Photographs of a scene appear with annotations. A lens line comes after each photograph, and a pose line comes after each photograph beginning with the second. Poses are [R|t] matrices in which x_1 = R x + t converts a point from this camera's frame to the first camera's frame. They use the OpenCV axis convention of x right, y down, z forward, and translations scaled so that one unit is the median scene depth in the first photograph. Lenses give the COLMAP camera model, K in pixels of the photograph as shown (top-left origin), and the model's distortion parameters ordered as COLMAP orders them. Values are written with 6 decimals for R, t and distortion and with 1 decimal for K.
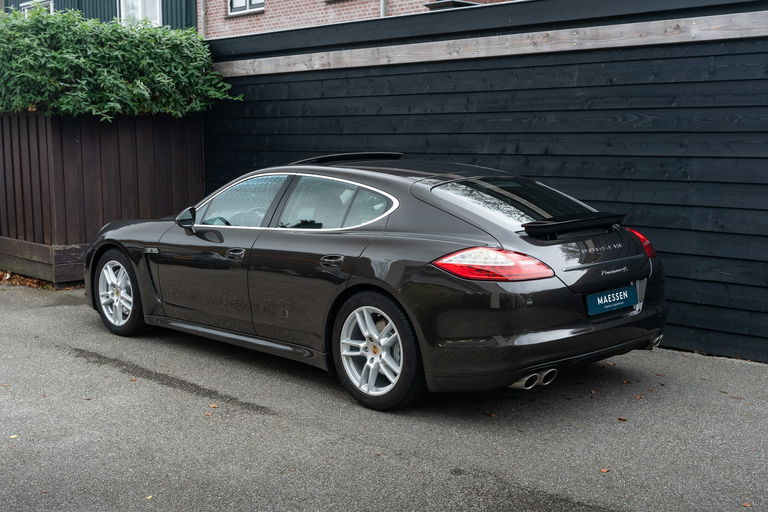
lens RADIAL K [[943.2, 0, 384.0], [0, 943.2, 256.0], [0, 0, 1]] dist [-0.001251, -0.003730]
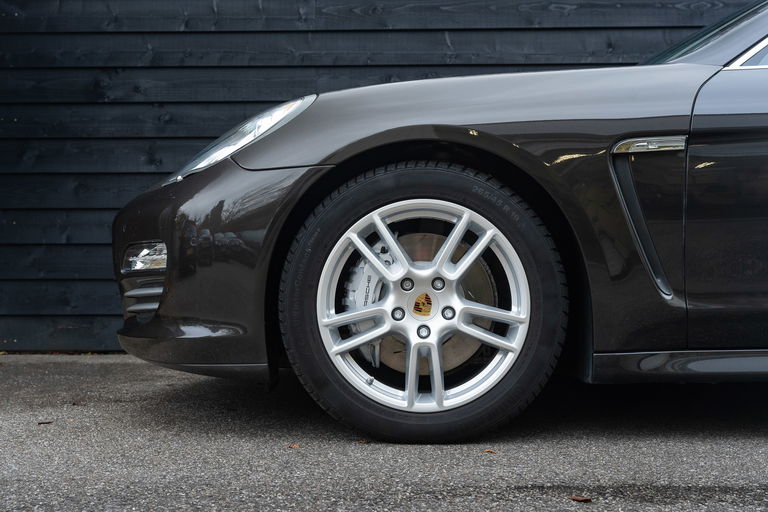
lens RADIAL K [[1037.7, 0, 384.0], [0, 1037.7, 256.0], [0, 0, 1]] dist [-0.013344, -0.021844]
pose [[0.743825, 0.001169, 0.668374, -0.522712], [0.085866, 0.991545, -0.097293, 0.055816], [-0.662836, 0.129759, 0.737435, 0.762570]]
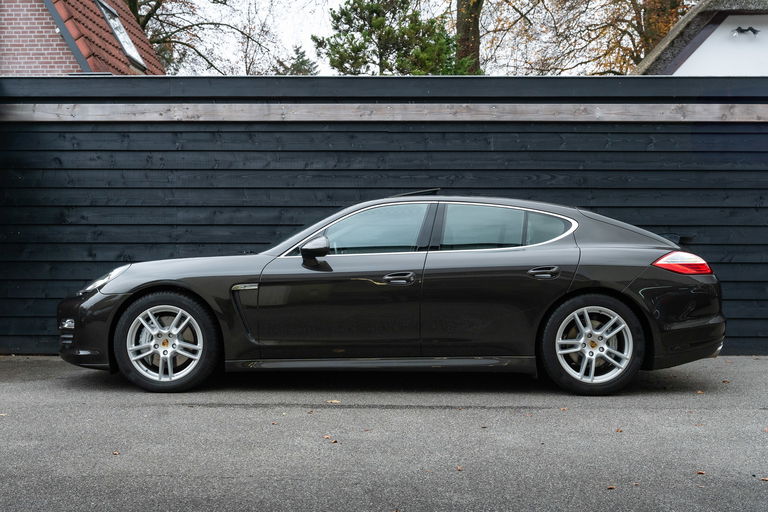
lens RADIAL K [[945.5, 0, 384.0], [0, 945.5, 256.0], [0, 0, 1]] dist [-0.018969, 0.002348]
pose [[0.724793, 0.005664, 0.688943, -0.737448], [0.082686, 0.992024, -0.095143, 0.059517], [-0.683987, 0.125925, 0.718544, 0.237268]]
